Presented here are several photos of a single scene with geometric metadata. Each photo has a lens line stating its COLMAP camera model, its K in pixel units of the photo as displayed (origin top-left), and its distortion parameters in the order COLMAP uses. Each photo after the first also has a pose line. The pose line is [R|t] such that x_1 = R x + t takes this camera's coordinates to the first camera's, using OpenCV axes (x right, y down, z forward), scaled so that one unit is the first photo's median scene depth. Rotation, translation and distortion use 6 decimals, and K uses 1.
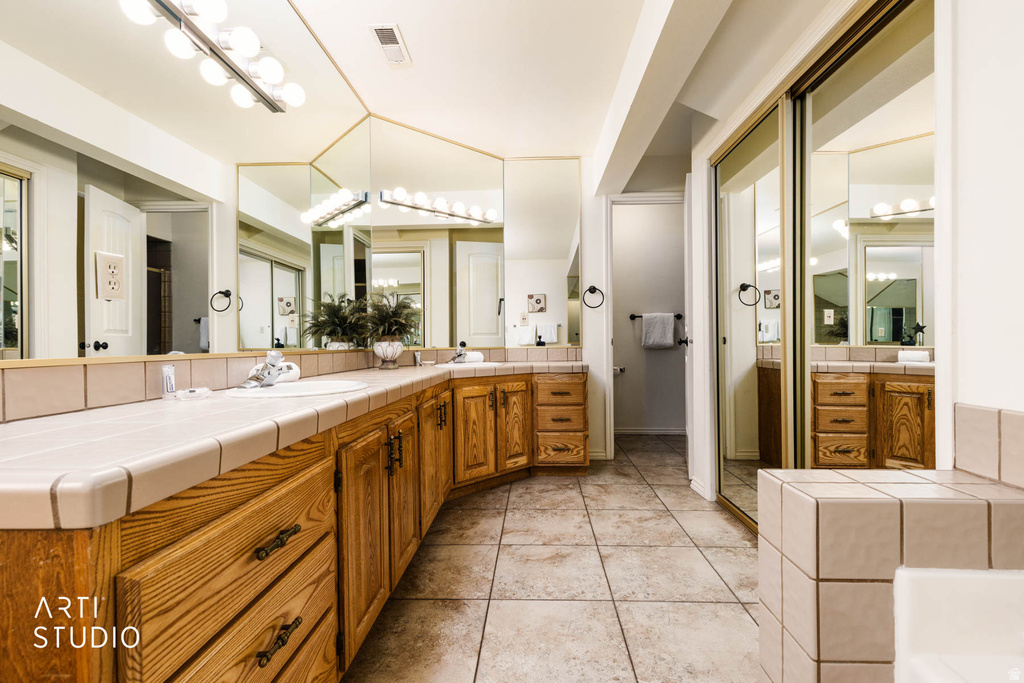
lens RADIAL K [[460.4, 0, 512.4], [0, 460.4, 344.8], [0, 0, 1]] dist [0.013487, -0.002394]
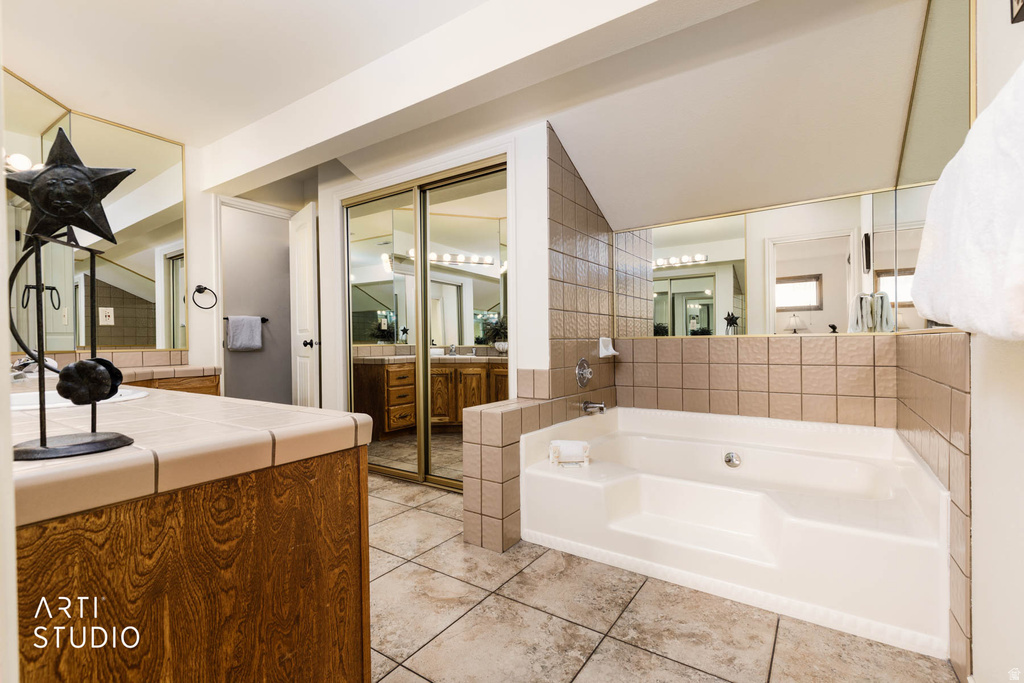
lens RADIAL K [[460.4, 0, 518.3], [0, 460.4, 341.6], [0, 0, 1]] dist [0.013487, -0.002394]
pose [[0.536165, -0.005935, 0.844092, -0.595207], [0.012372, 0.999923, -0.000828, -0.004595], [-0.844023, 0.010887, 0.536197, -0.141022]]
